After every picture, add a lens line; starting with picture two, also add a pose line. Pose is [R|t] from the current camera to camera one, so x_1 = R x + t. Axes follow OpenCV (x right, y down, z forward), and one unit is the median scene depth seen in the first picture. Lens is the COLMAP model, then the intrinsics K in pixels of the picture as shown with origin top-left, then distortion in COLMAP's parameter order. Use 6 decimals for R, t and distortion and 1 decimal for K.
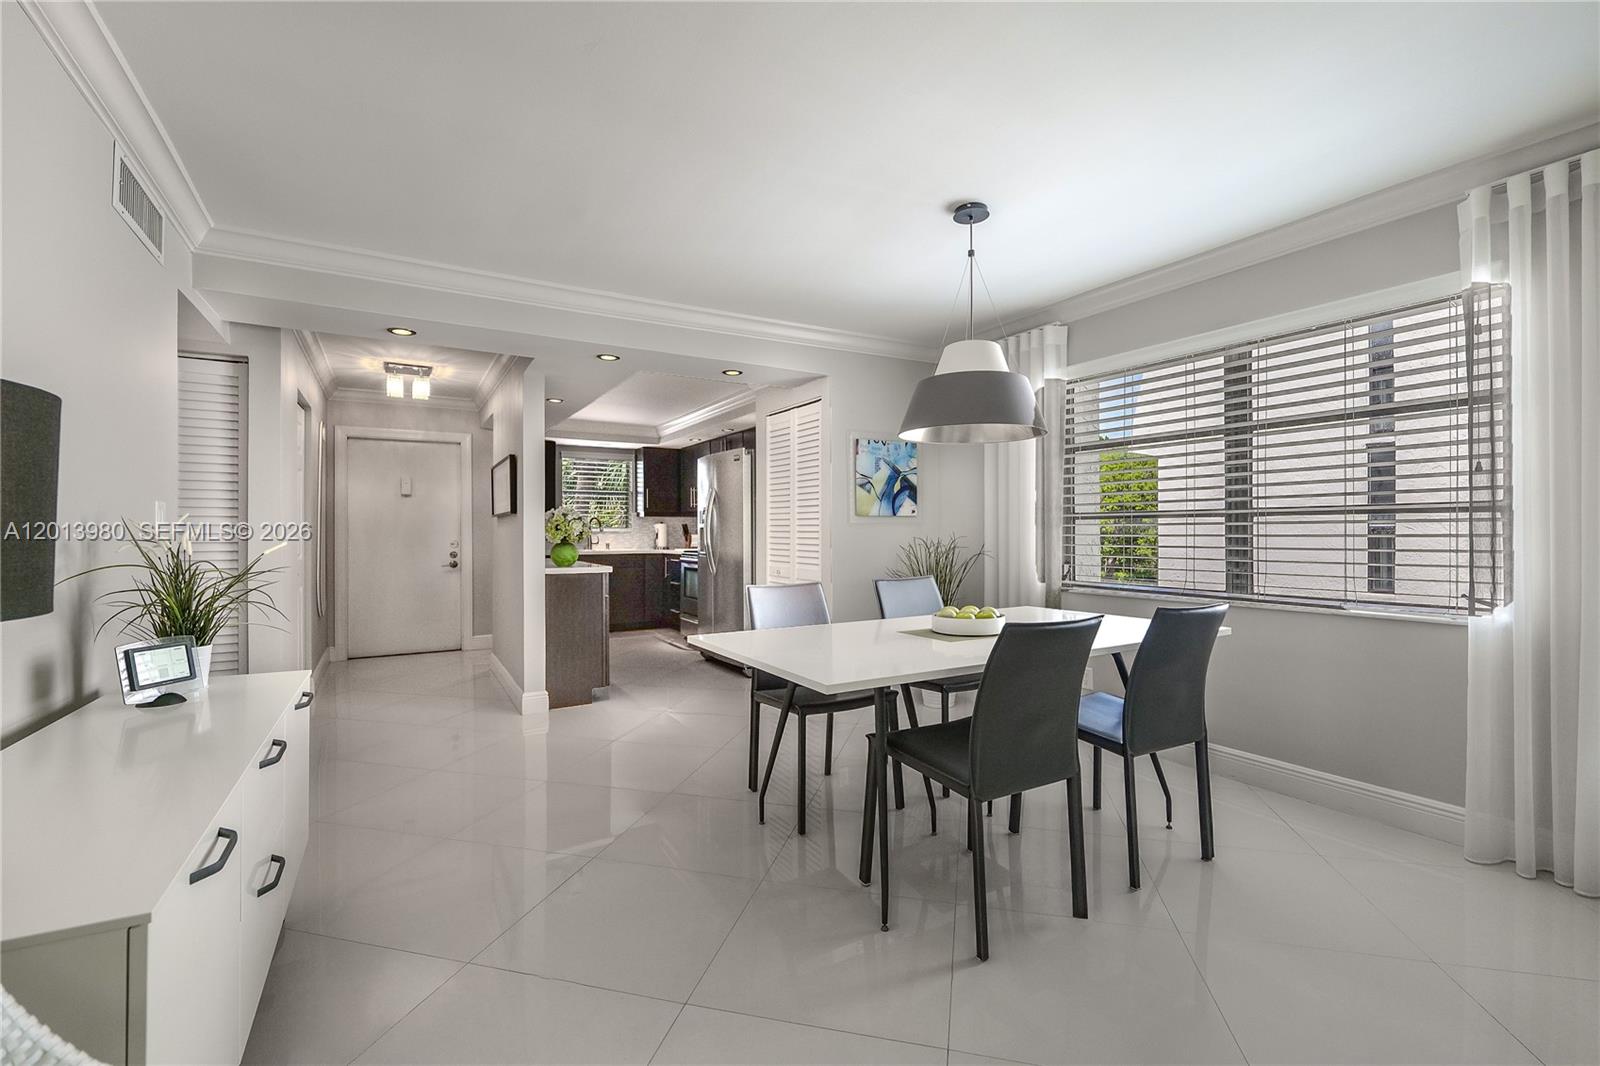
lens RADIAL K [[667.2, 0, 836.7], [0, 667.2, 533.7], [0, 0, 1]] dist [-0.010473, 0.000708]
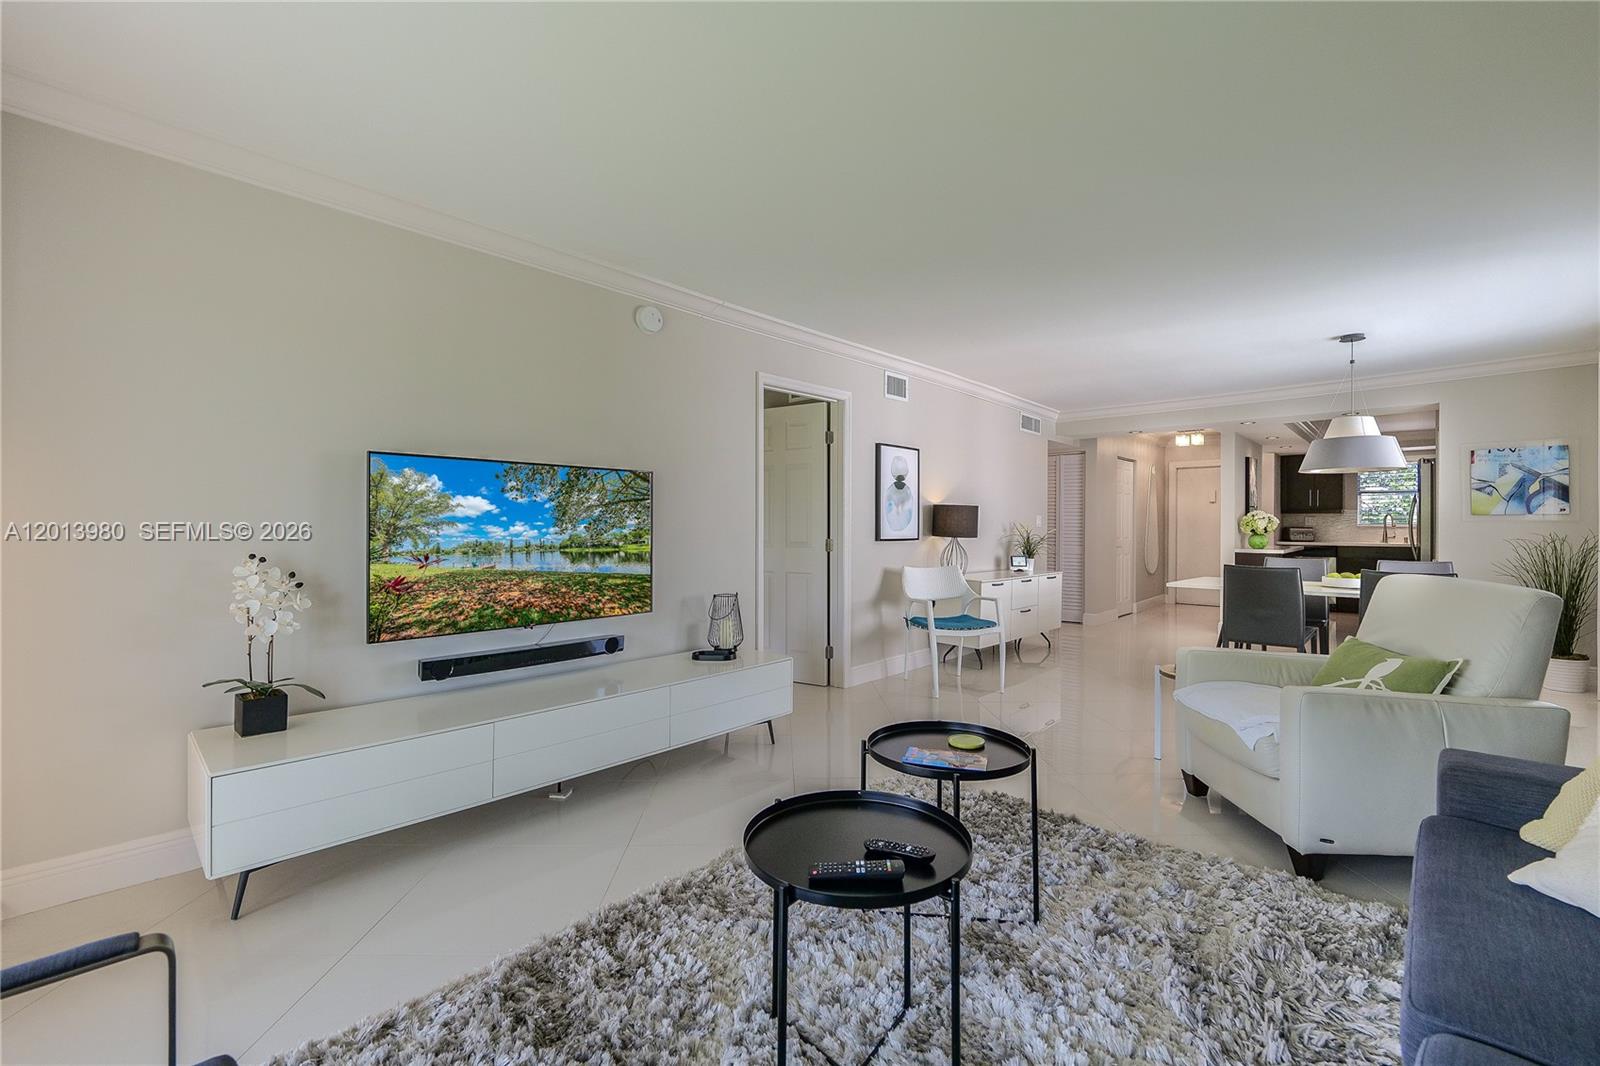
lens RADIAL K [[667.2, 0, 783.7], [0, 667.2, 526.8], [0, 0, 1]] dist [-0.010473, 0.000708]
pose [[0.227622, 0.002553, -0.973746, 0.617220], [-0.001526, 0.999996, 0.002265, -0.005204], [0.973748, 0.000970, 0.227625, -0.314484]]
